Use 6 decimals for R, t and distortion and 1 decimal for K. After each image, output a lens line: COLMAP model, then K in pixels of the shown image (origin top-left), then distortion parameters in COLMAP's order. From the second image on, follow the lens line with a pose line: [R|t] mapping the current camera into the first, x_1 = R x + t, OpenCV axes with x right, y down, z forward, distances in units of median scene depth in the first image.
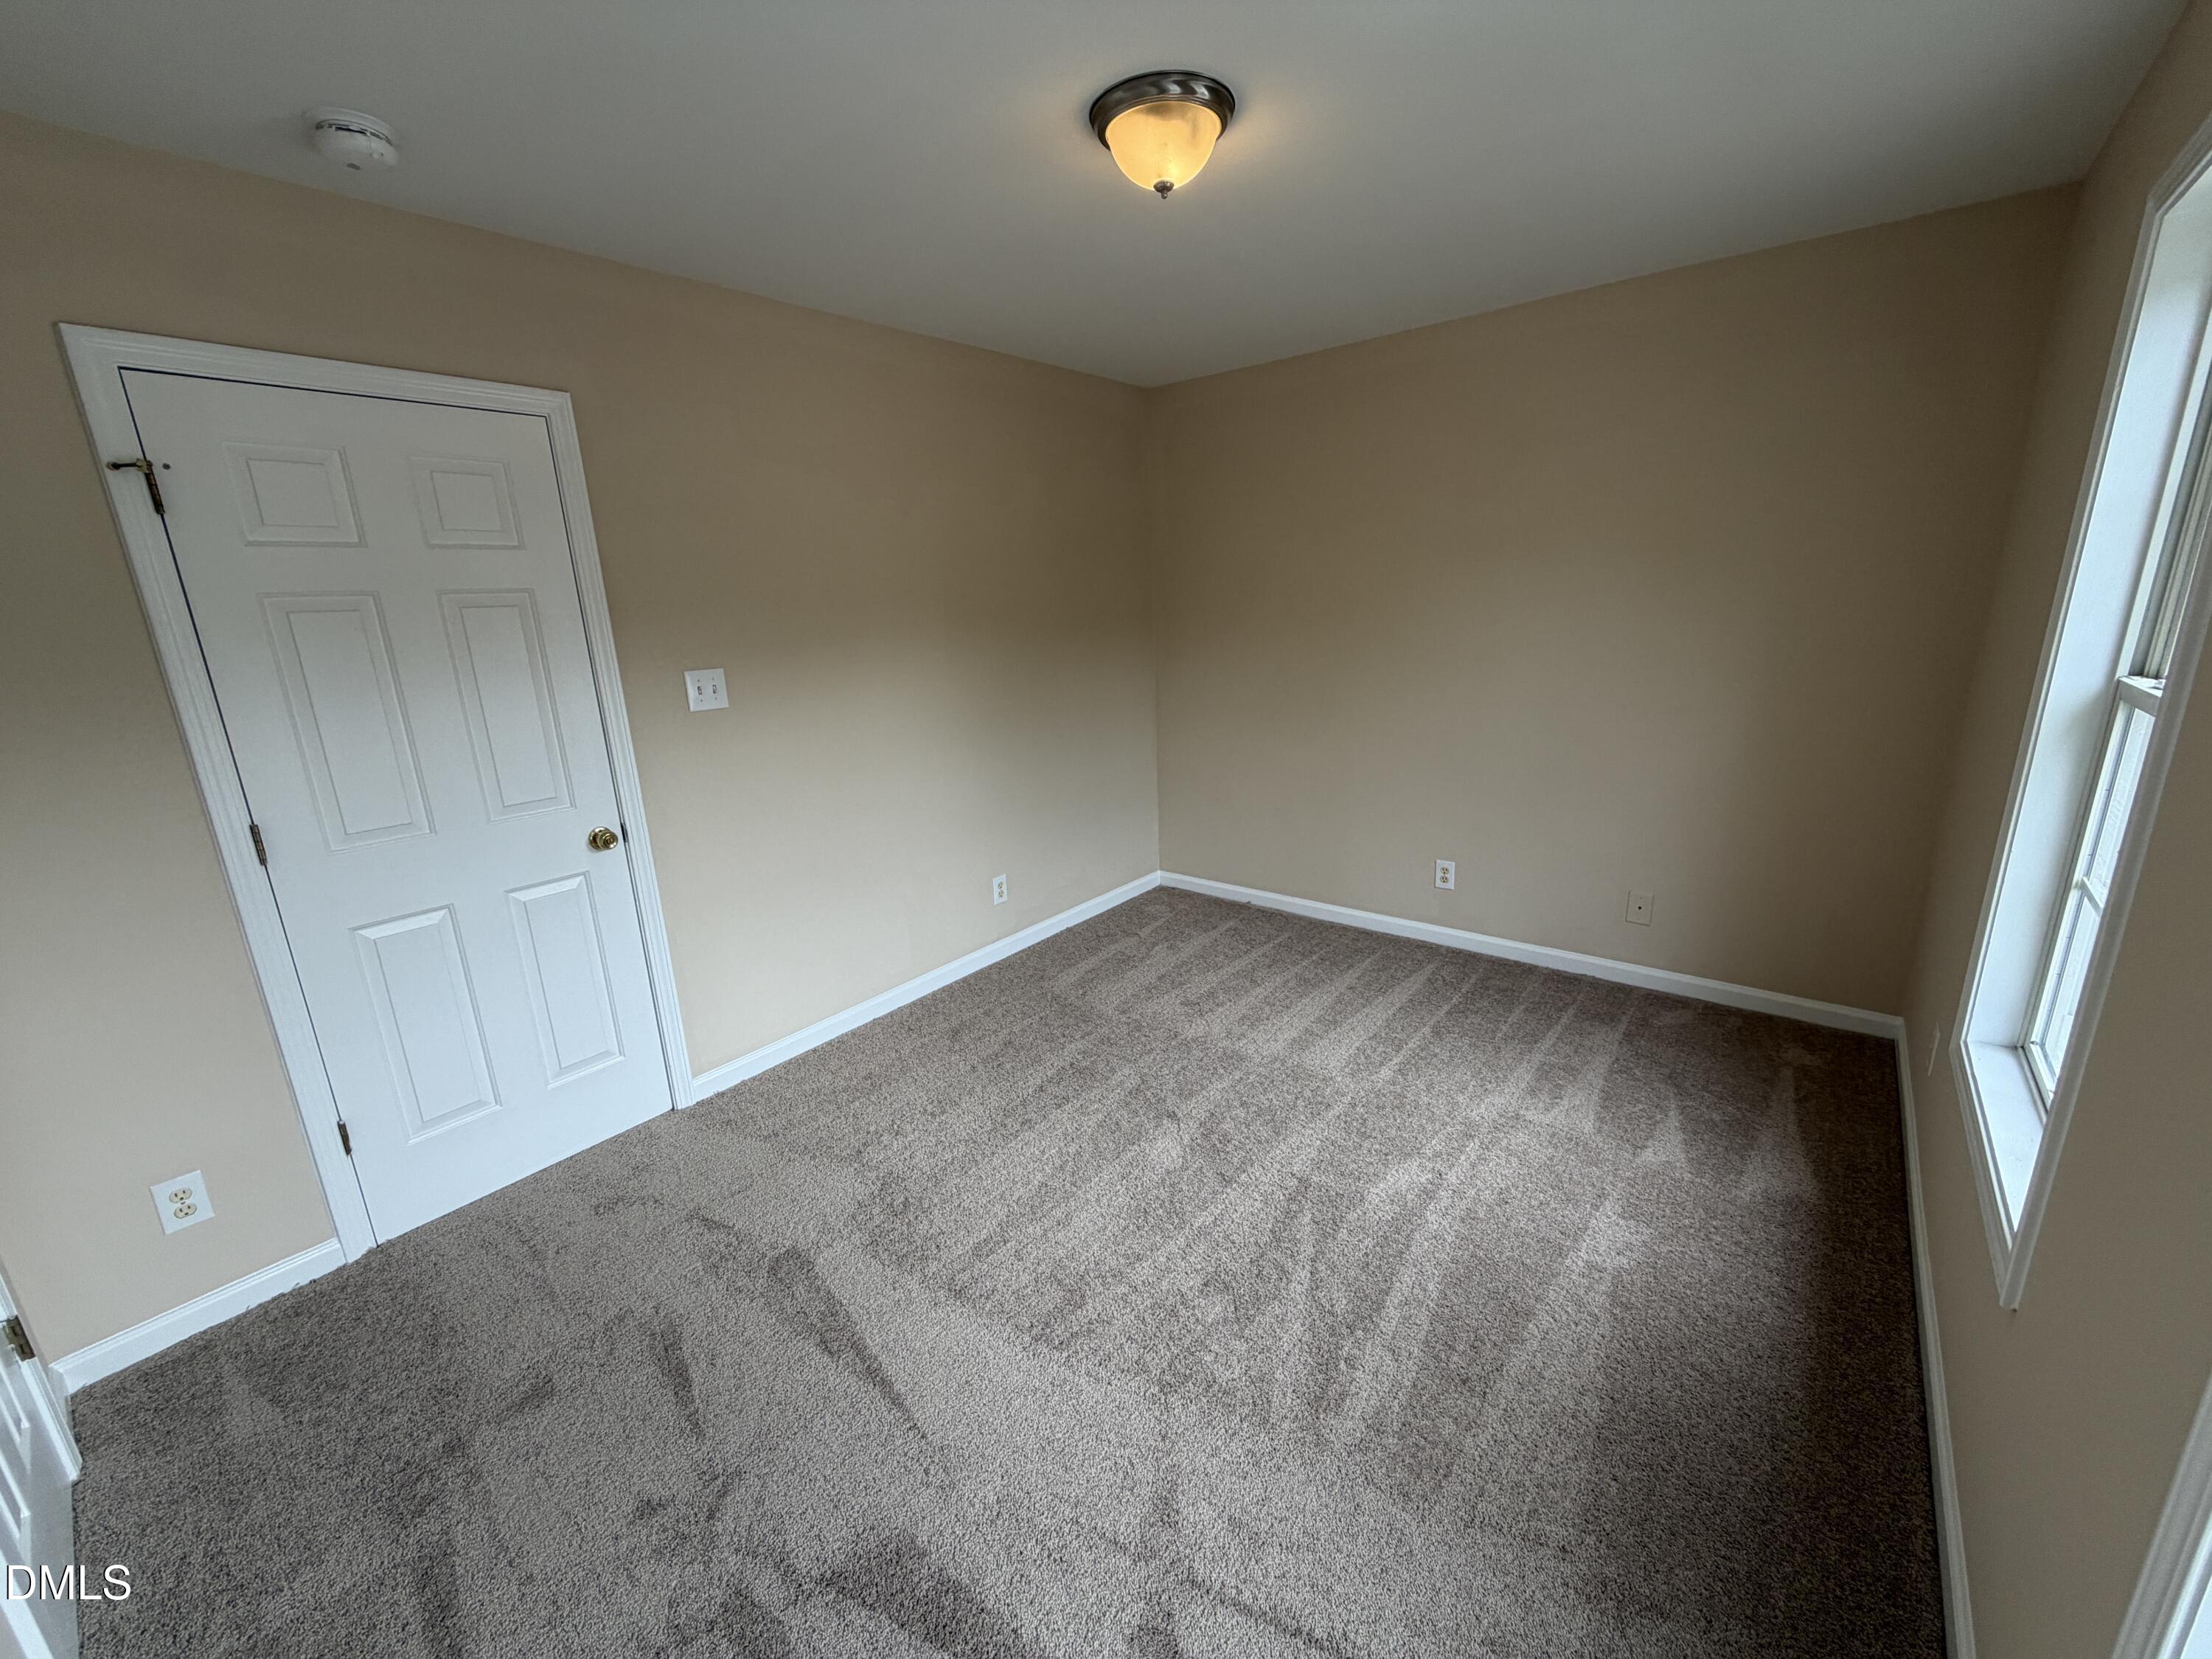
lens RADIAL K [[875.2, 0, 1106.0], [0, 875.2, 829.5], [0, 0, 1]] dist [0.001415, 0.000195]
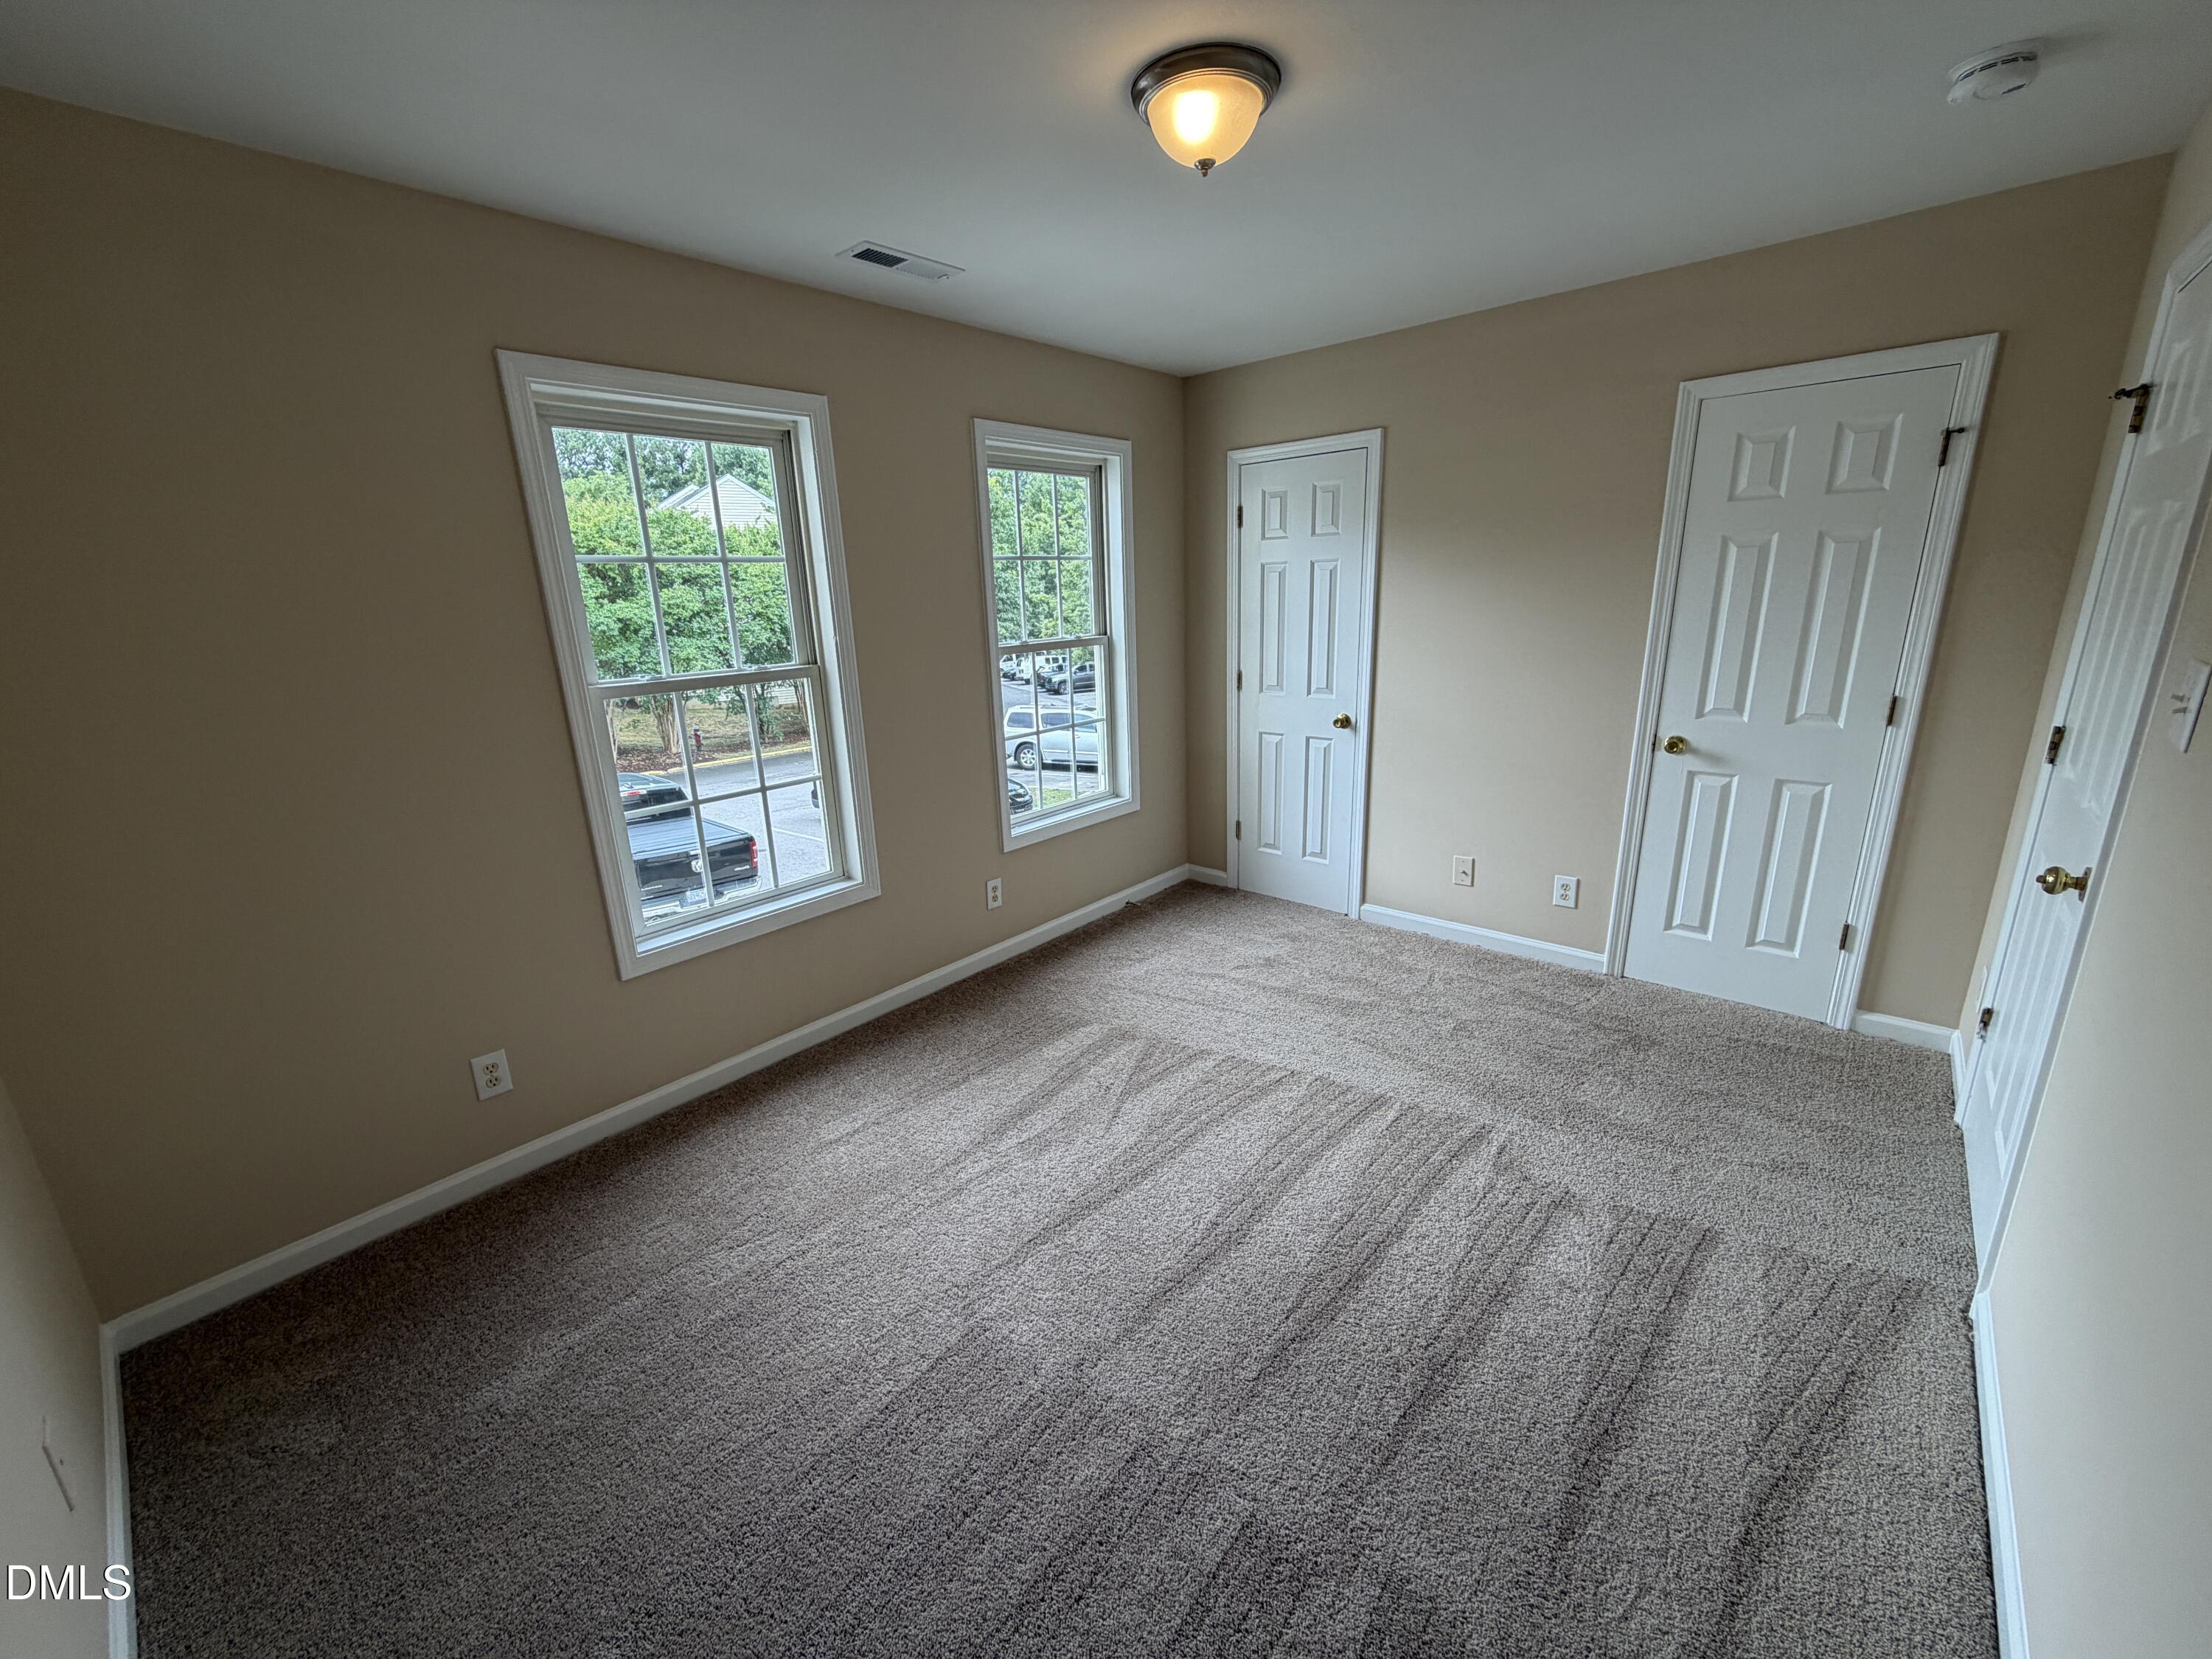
lens RADIAL K [[878.8, 0, 1100.1], [0, 878.8, 832.5], [0, 0, 1]] dist [0.000177, 0.000371]
pose [[-0.996353, 0.068492, 0.050878, 0.120017], [0.084870, 0.856884, 0.508475, -0.396141], [-0.008770, 0.510939, -0.859572, 1.450935]]
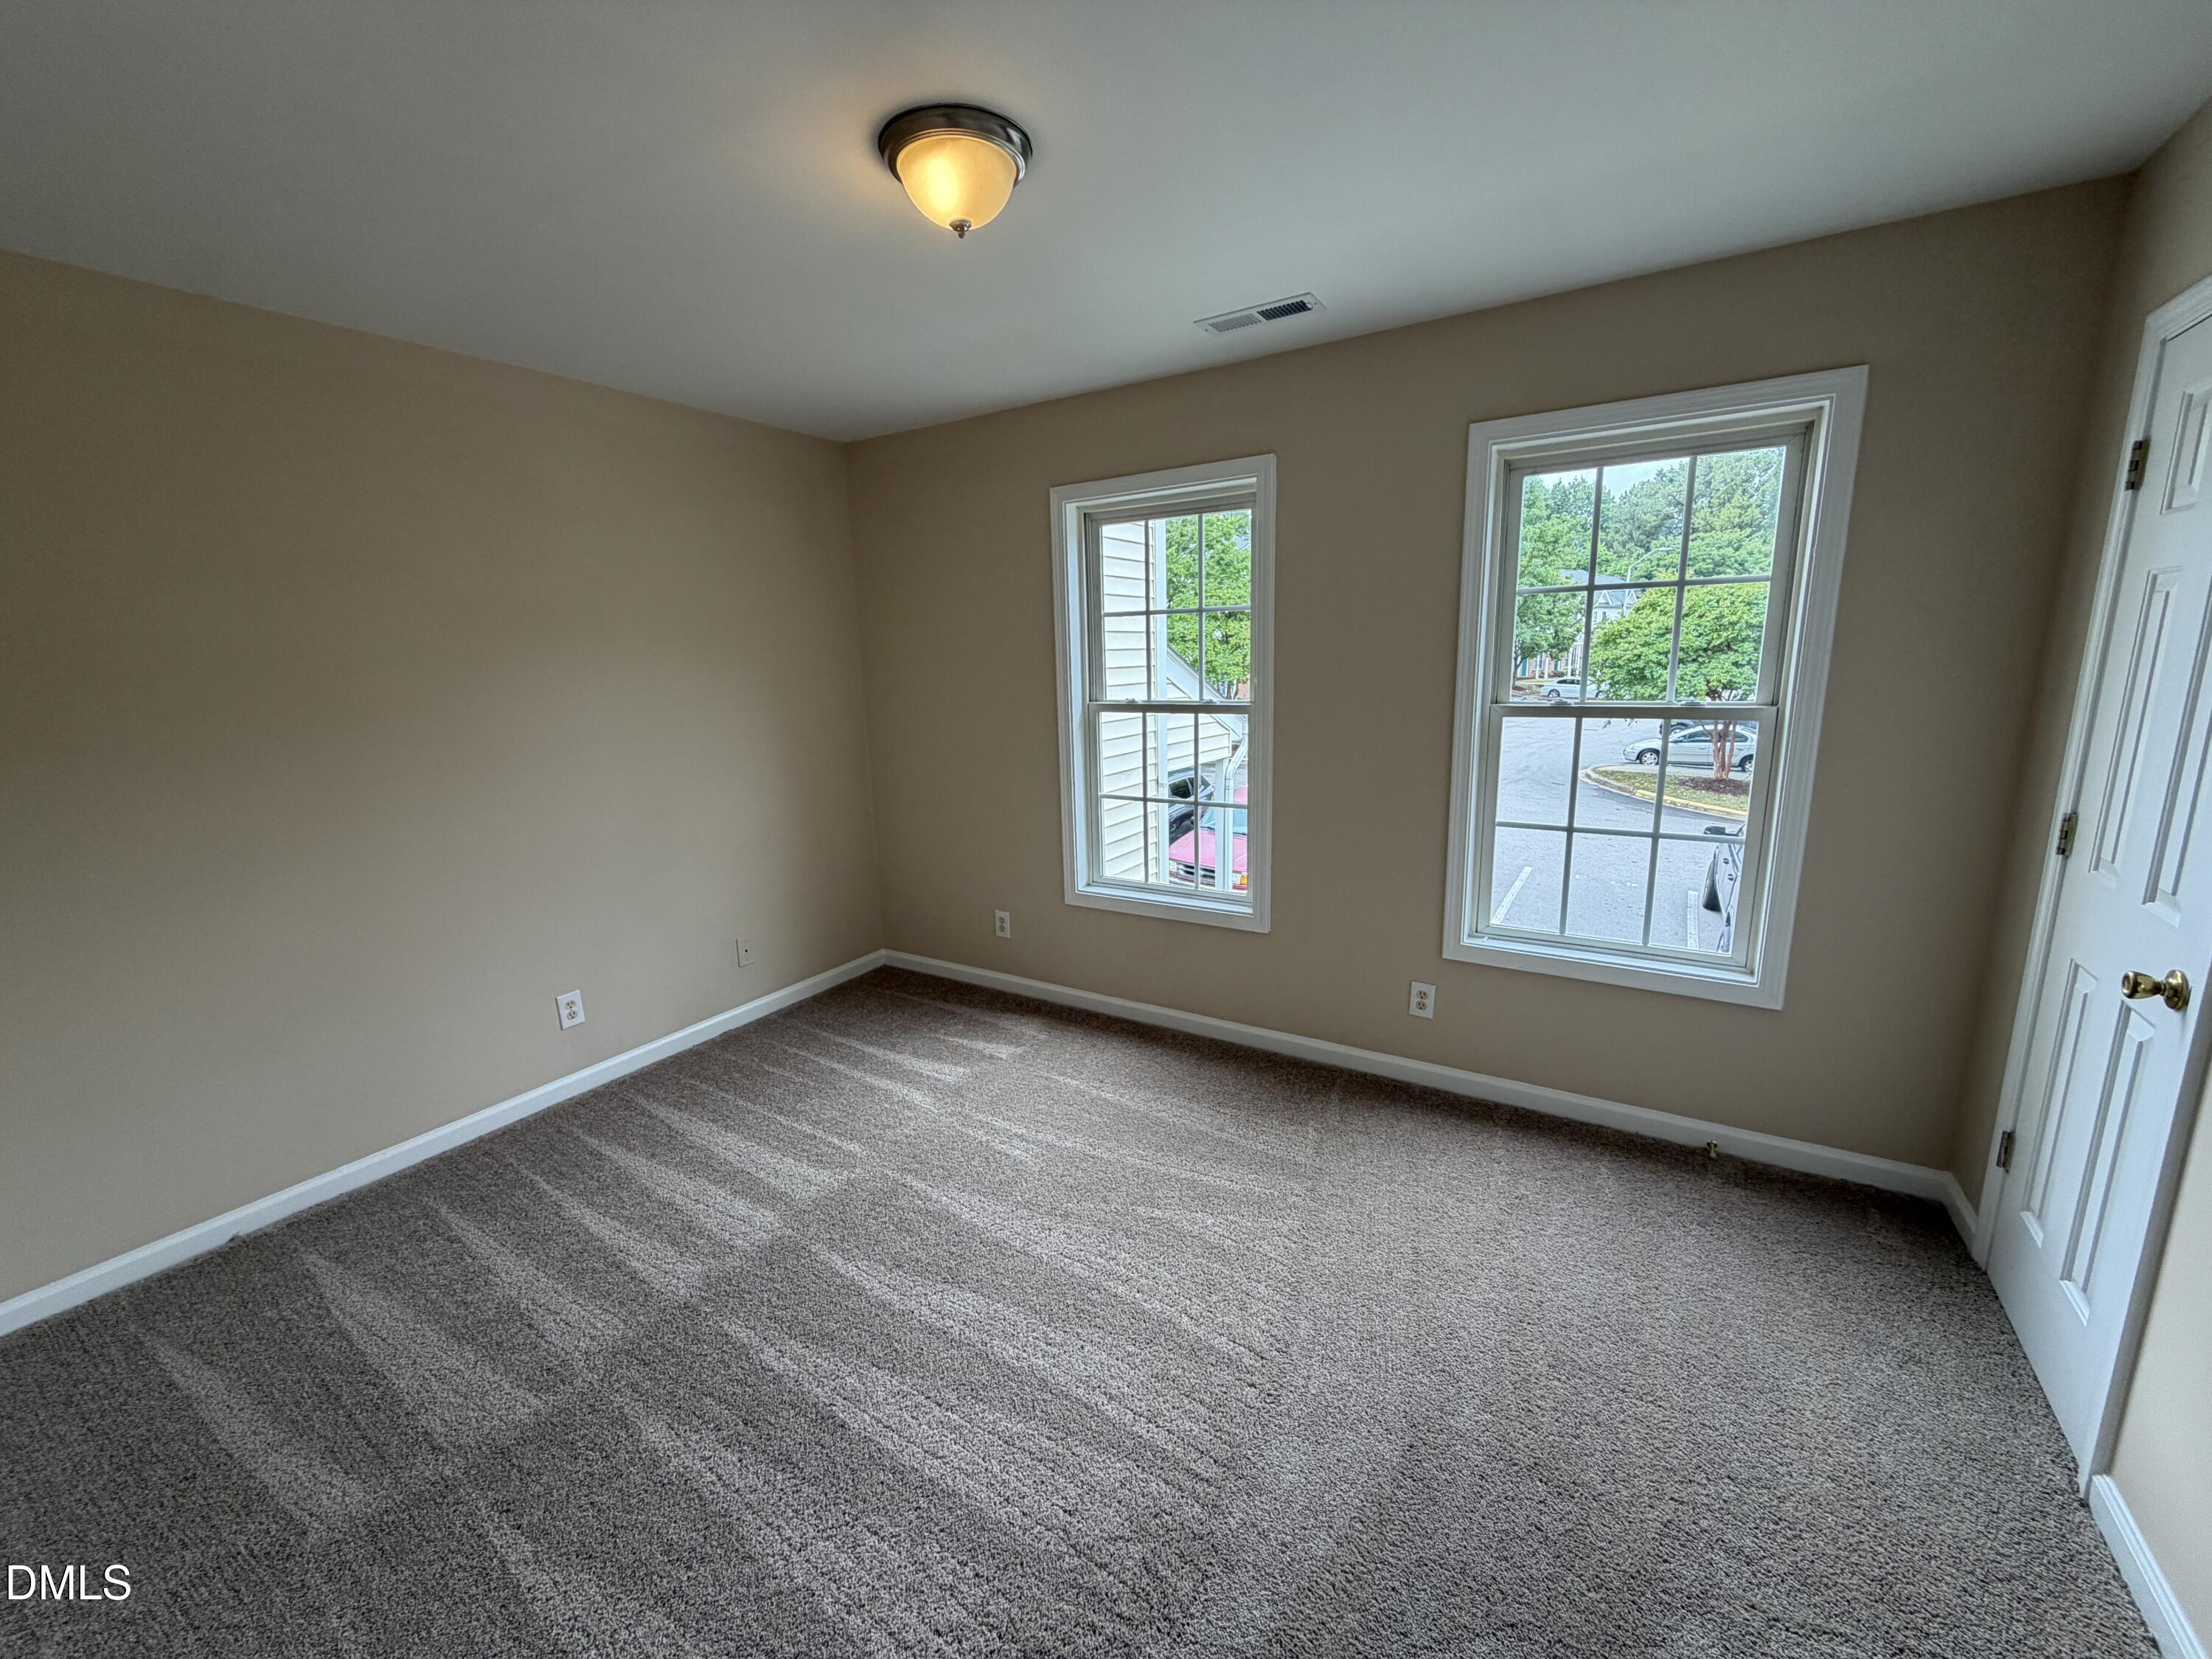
lens RADIAL K [[878.8, 0, 1100.1], [0, 878.8, 832.5], [0, 0, 1]] dist [0.000177, 0.000371]
pose [[-0.135060, -0.147180, 0.979845, -0.647823], [0.285949, 0.941040, 0.180766, -0.155376], [-0.948679, 0.304600, -0.085011, 0.748083]]
